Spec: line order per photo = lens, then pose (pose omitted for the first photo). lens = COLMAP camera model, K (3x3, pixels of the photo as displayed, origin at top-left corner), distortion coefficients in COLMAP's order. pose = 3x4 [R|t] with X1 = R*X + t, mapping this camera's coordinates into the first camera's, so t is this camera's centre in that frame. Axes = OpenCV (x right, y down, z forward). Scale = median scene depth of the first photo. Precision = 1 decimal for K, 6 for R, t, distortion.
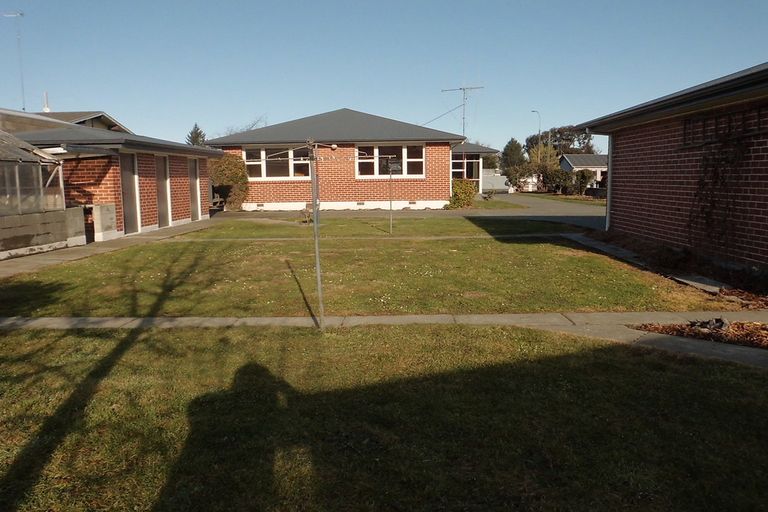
lens RADIAL K [[582.9, 0, 384.0], [0, 582.9, 256.0], [0, 0, 1]] dist [-0.217928, -0.000025]
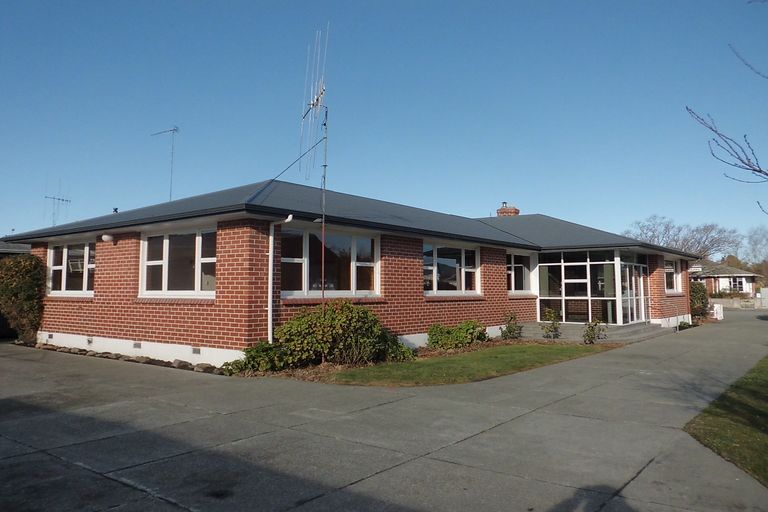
lens RADIAL K [[590.6, 0, 384.0], [0, 590.6, 256.0], [0, 0, 1]] dist [-0.002111, -0.000997]
pose [[0.814655, -0.023601, -0.579465, 0.451021], [-0.086034, 0.983198, -0.160997, -0.102744], [0.573529, 0.181011, 0.798937, 0.691305]]
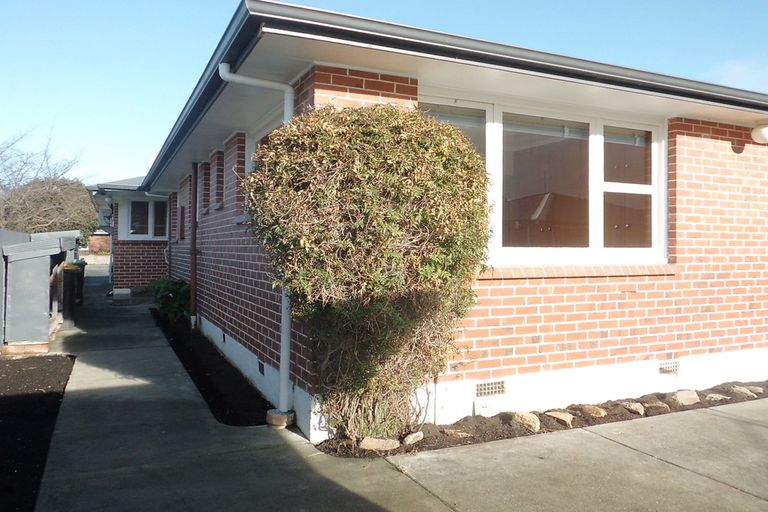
lens RADIAL K [[590.6, 0, 384.0], [0, 590.6, 256.0], [0, 0, 1]] dist [-0.002111, -0.000997]
pose [[0.886516, 0.011646, 0.462551, -0.149848], [0.045966, 0.992521, -0.113088, -0.114122], [-0.460409, 0.121516, 0.879351, 0.832798]]
